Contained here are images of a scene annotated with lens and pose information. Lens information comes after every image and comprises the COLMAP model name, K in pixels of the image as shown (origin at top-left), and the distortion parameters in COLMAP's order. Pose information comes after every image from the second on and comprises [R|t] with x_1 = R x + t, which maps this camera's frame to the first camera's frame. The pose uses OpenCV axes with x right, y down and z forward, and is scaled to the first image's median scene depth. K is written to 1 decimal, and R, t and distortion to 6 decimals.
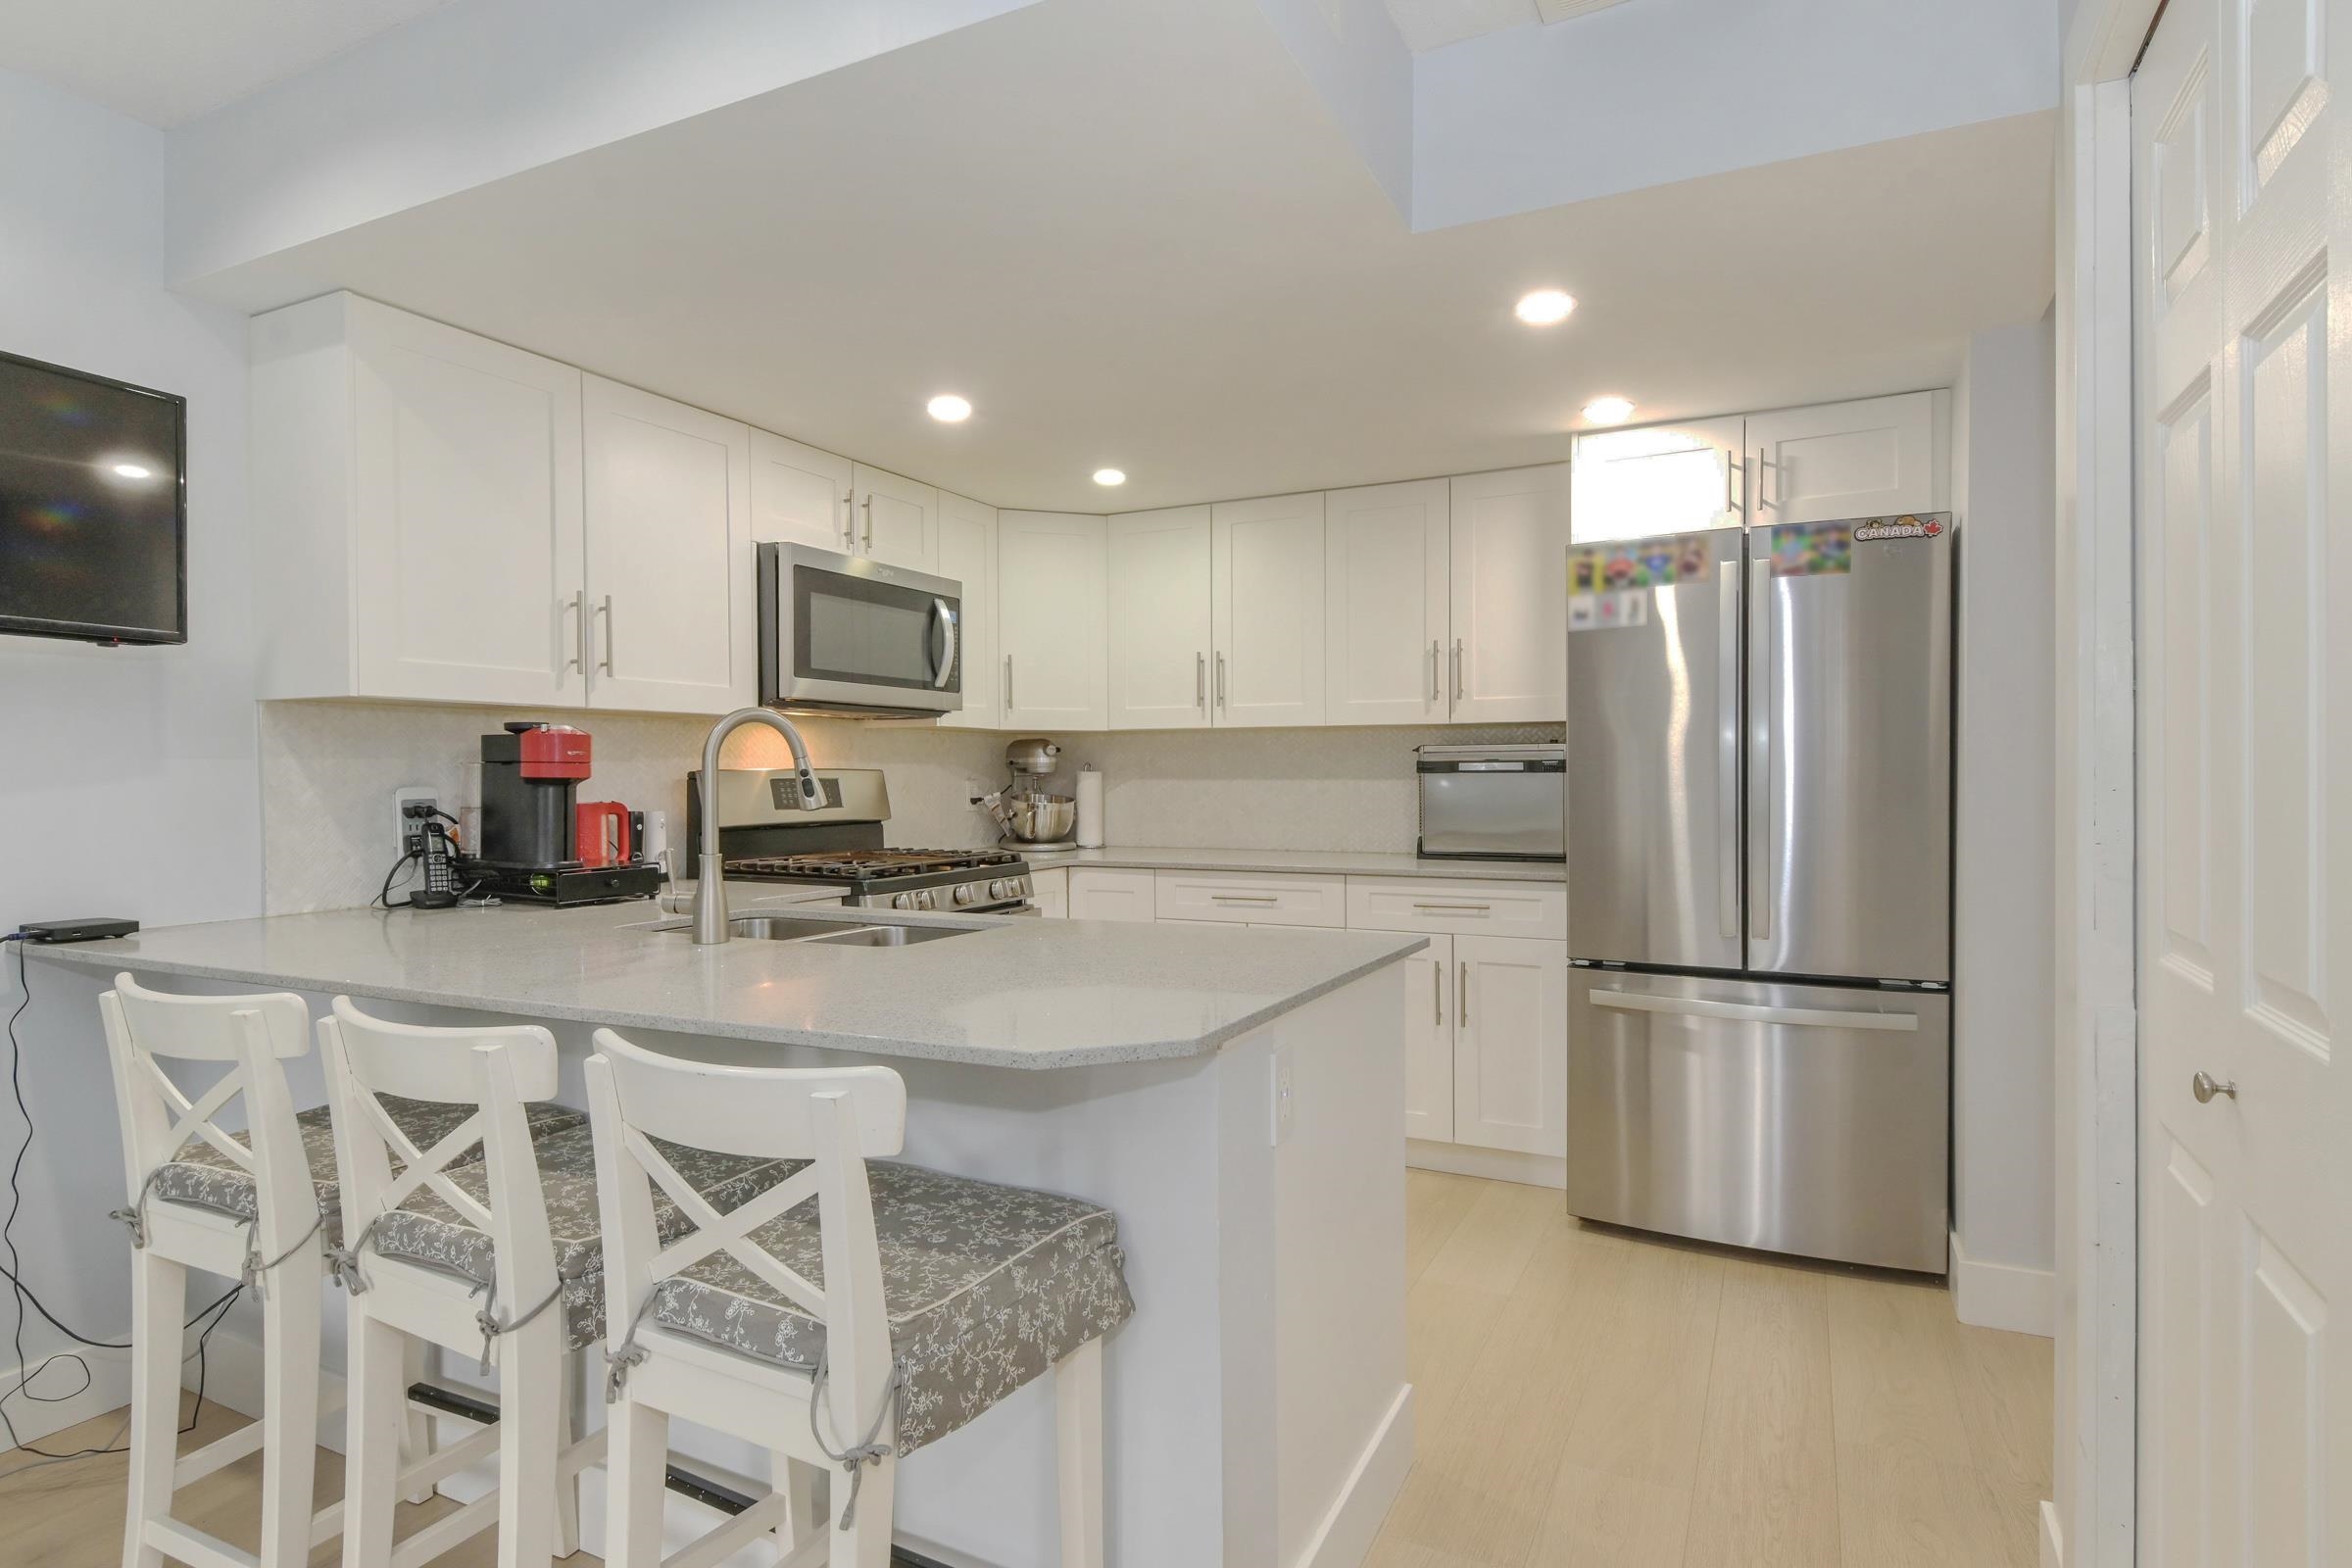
lens RADIAL K [[1232.6, 0, 1182.5], [0, 1232.6, 780.6], [0, 0, 1]] dist [0.005161, 0.000383]
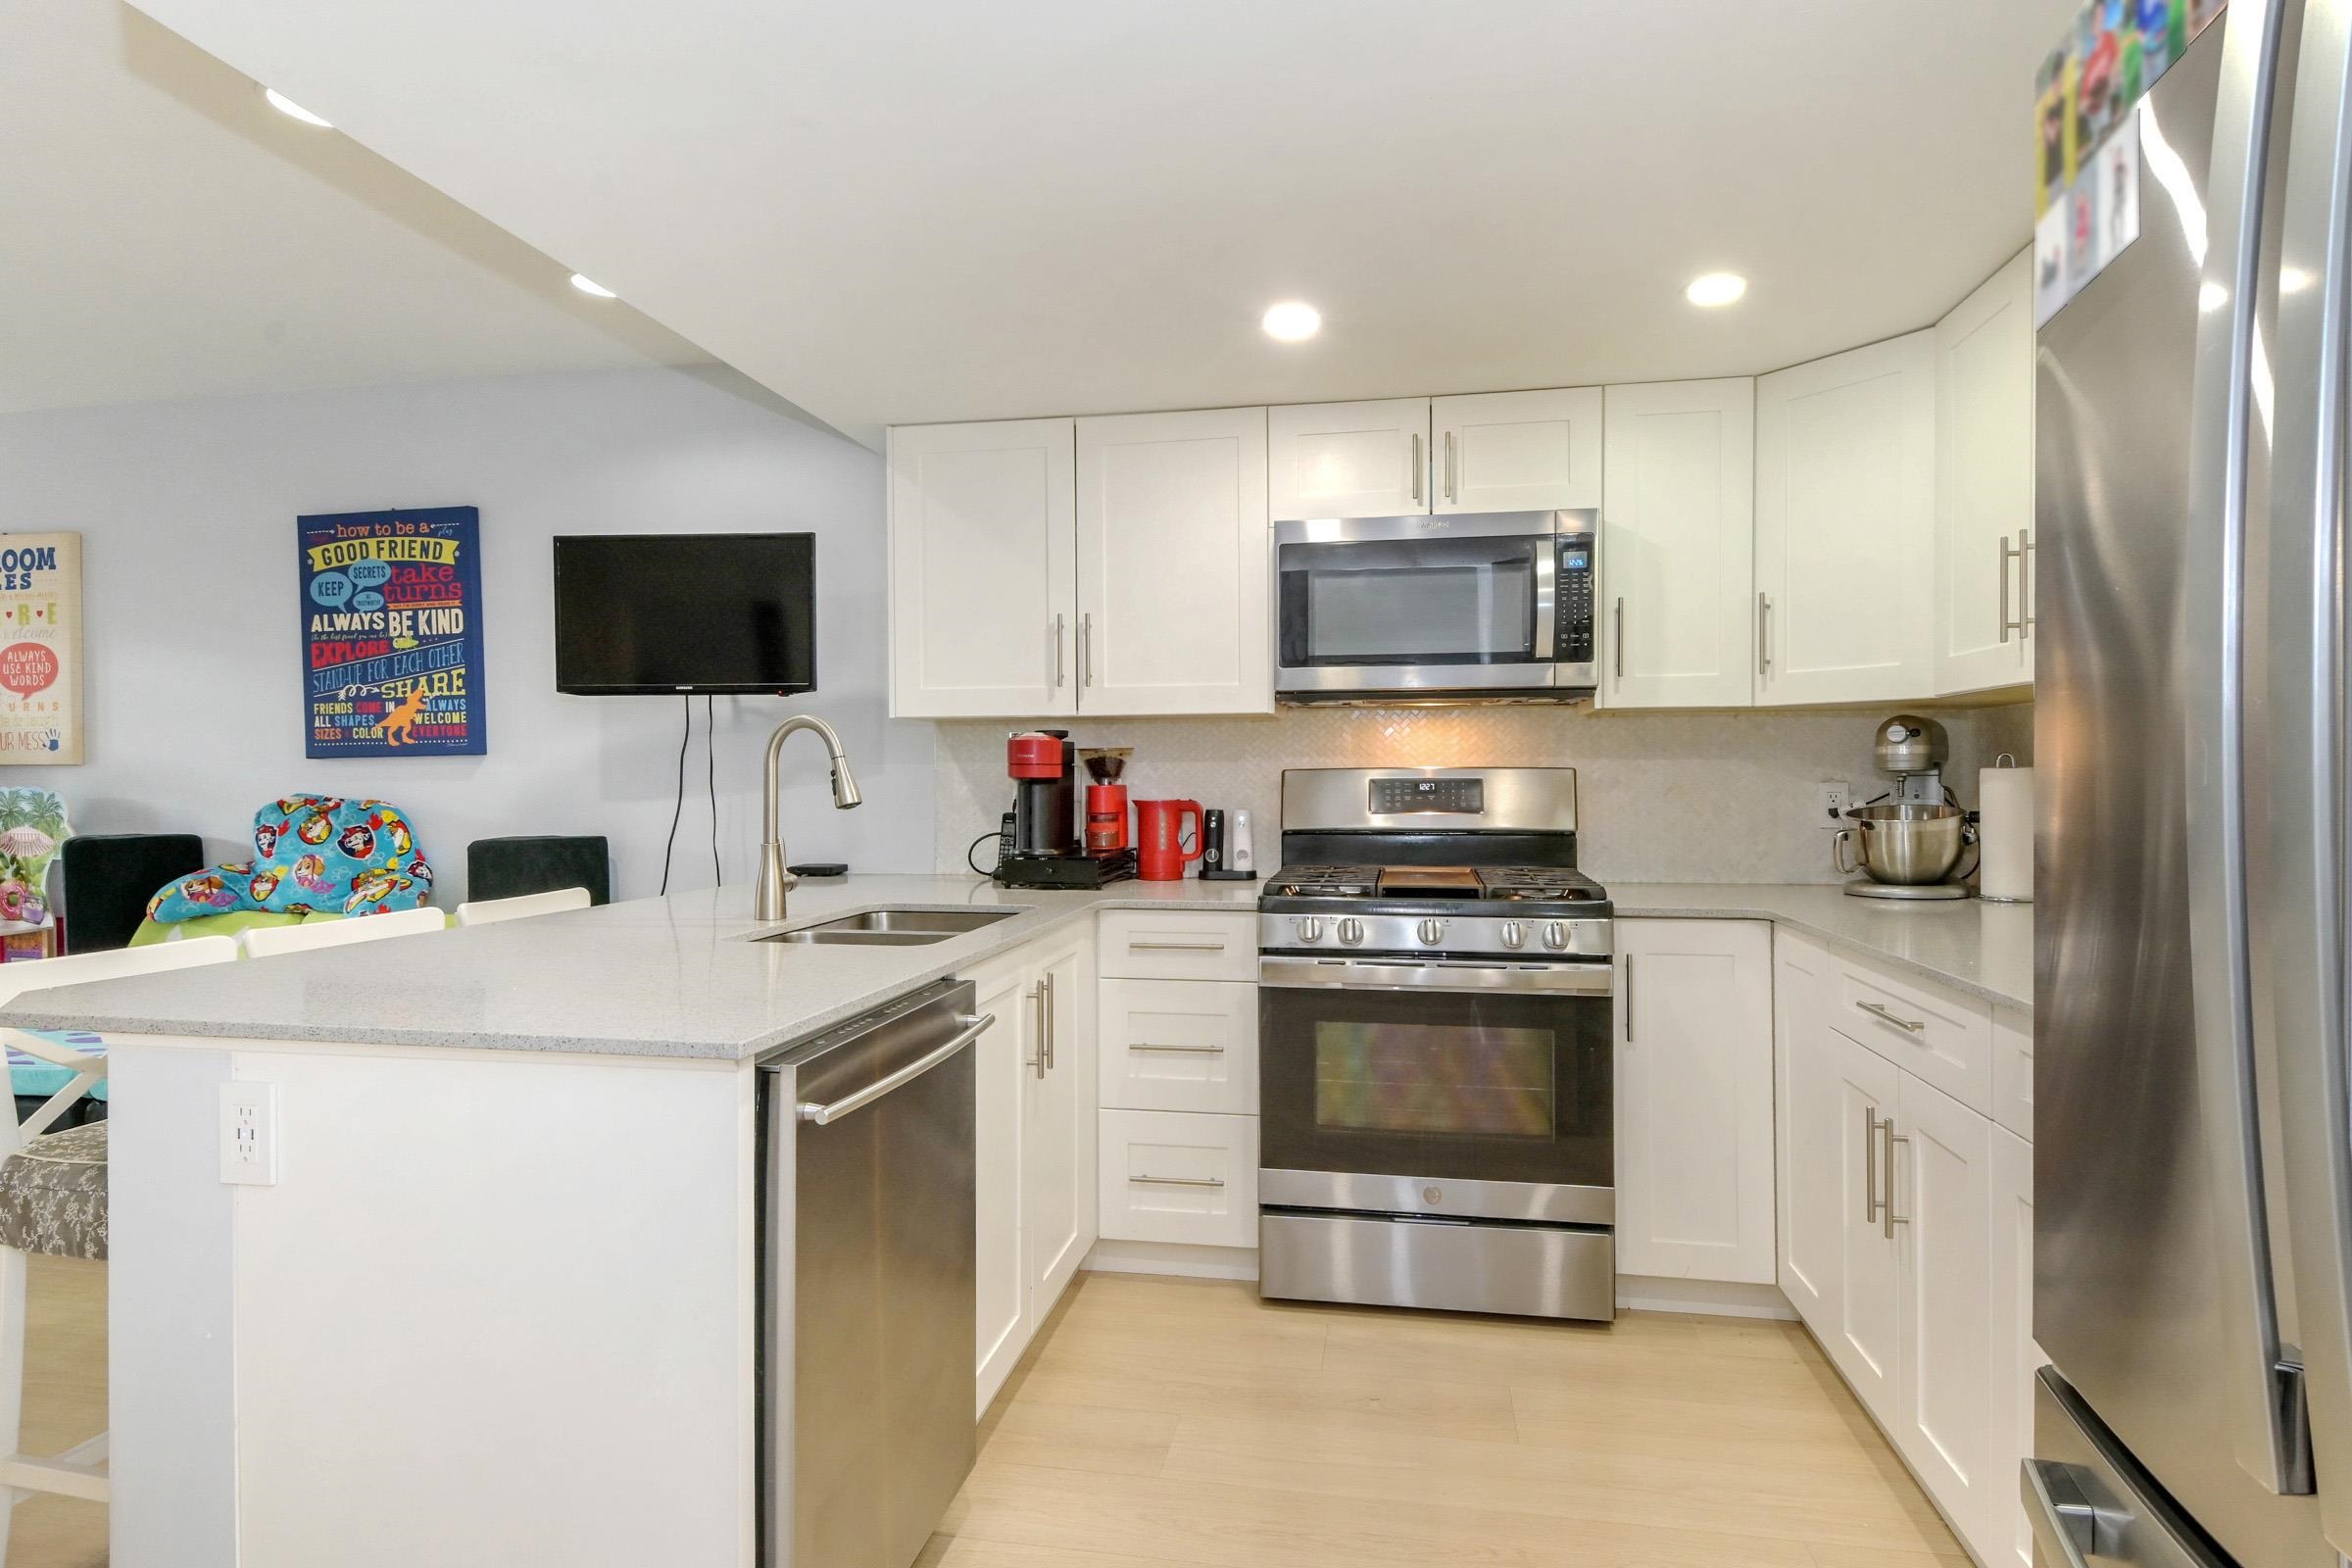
lens RADIAL K [[1232.6, 0, 1176.5], [0, 1232.6, 779.3], [0, 0, 1]] dist [0.005161, 0.000383]
pose [[0.273969, 0.002528, -0.961735, 0.559838], [-0.004426, 0.999989, 0.001368, -0.002200], [0.961728, 0.003882, 0.273977, 0.697114]]
